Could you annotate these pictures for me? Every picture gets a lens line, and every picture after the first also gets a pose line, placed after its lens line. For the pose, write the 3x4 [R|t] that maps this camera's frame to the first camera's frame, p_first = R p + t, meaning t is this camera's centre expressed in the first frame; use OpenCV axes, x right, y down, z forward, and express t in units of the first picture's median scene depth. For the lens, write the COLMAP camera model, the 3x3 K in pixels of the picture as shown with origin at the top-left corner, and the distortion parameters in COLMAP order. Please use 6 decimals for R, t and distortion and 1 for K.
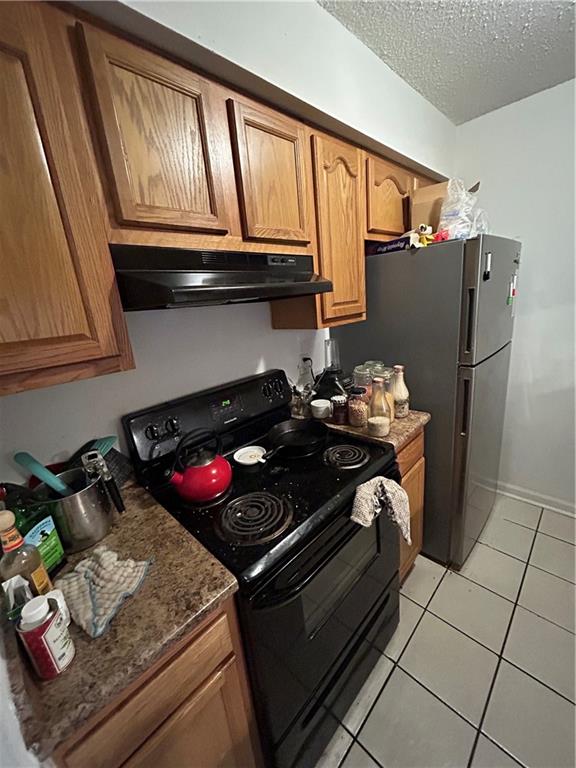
lens RADIAL K [[308.5, 0, 288.8], [0, 308.5, 383.7], [0, 0, 1]] dist [-0.004169, 0.000604]
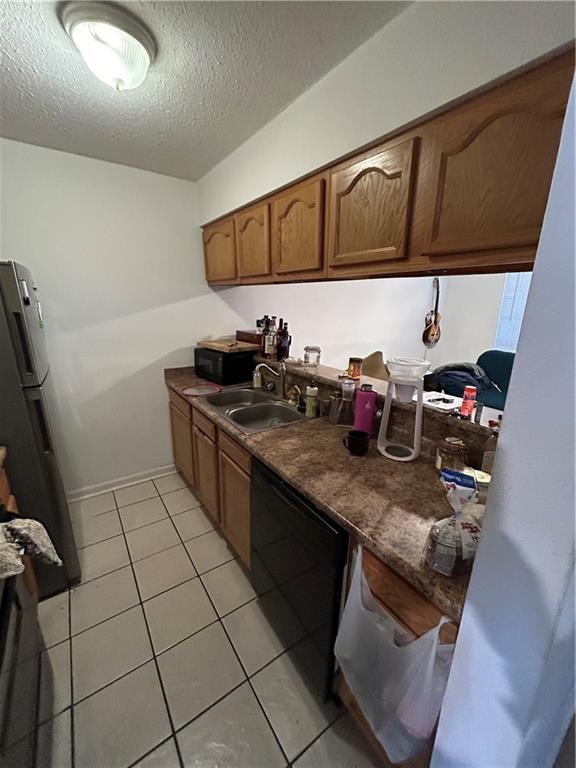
lens RADIAL K [[308.5, 0, 289.4], [0, 308.5, 384.0], [0, 0, 1]] dist [-0.004169, 0.000604]
pose [[0.173512, -0.169138, 0.970199, -0.276176], [0.237865, 0.963173, 0.125373, 0.008235], [-0.955675, 0.209022, 0.207354, -0.029565]]
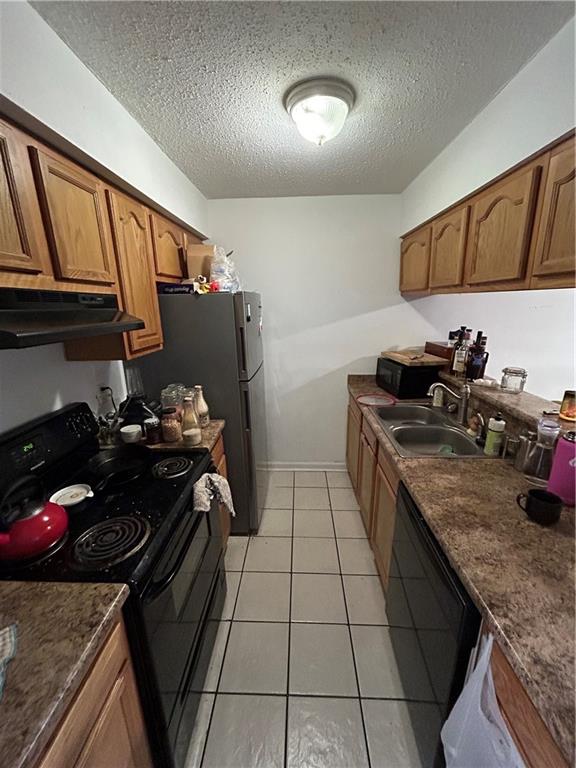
lens RADIAL K [[308.5, 0, 288.3], [0, 308.5, 384.0], [0, 0, 1]] dist [-0.004169, 0.000604]
pose [[0.733317, -0.098877, 0.672658, -0.231461], [0.136734, 0.990602, -0.003451, -0.012986], [-0.665995, 0.094506, 0.739945, -0.175975]]
